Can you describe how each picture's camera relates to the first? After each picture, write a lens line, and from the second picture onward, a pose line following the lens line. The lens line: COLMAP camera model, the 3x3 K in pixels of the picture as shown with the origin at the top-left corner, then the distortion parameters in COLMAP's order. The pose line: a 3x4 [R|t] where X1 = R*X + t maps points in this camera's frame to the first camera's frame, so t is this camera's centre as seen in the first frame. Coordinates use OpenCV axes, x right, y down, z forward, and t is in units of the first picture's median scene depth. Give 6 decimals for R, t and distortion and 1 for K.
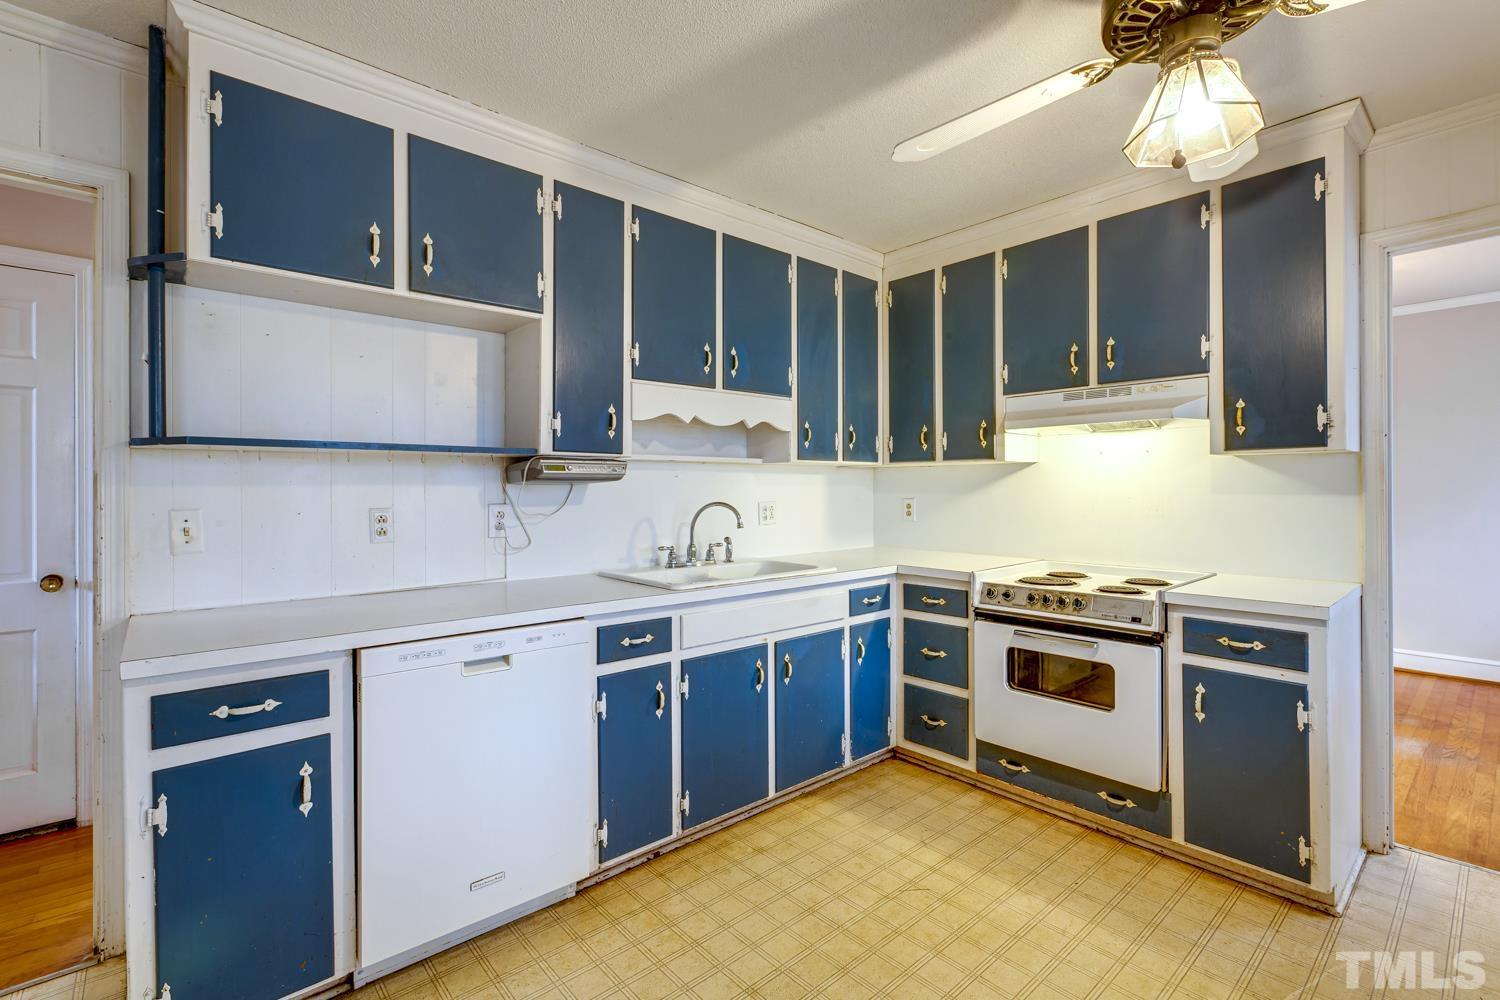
lens RADIAL K [[680.2, 0, 754.7], [0, 680.2, 487.2], [0, 0, 1]] dist [-0.008594, 0.002718]
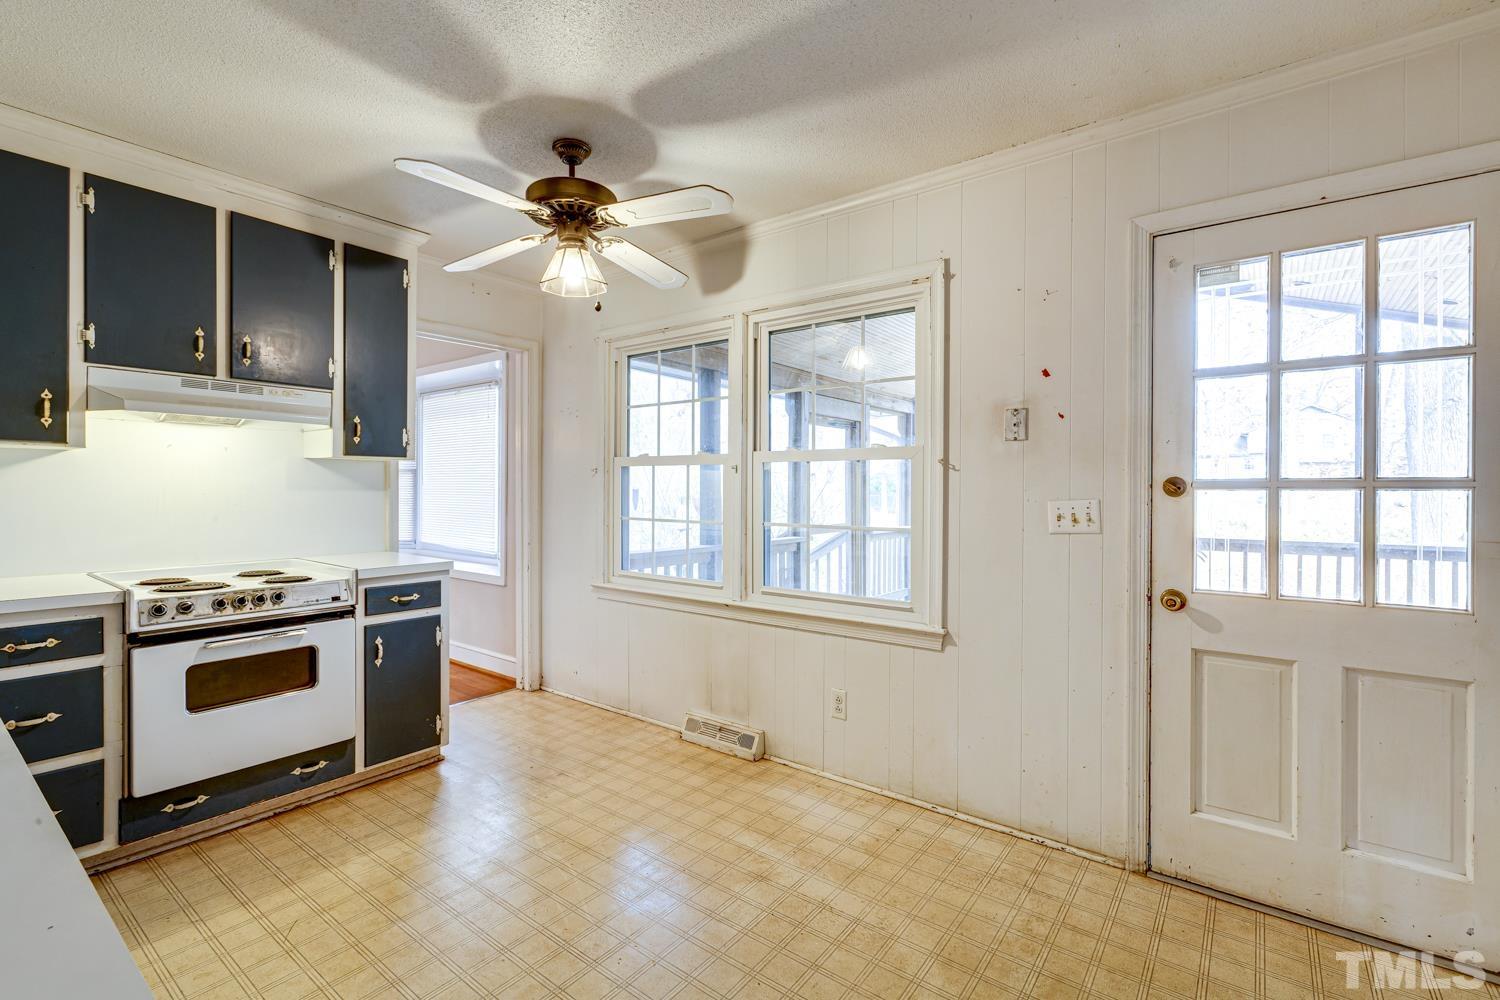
lens RADIAL K [[680.2, 0, 745.2], [0, 680.2, 490.6], [0, 0, 1]] dist [-0.008594, 0.002718]
pose [[-0.210956, 0.001581, 0.977494, -0.679297], [-0.003210, 0.999992, -0.002310, 0.011869], [-0.977490, -0.003626, -0.210949, 0.536714]]
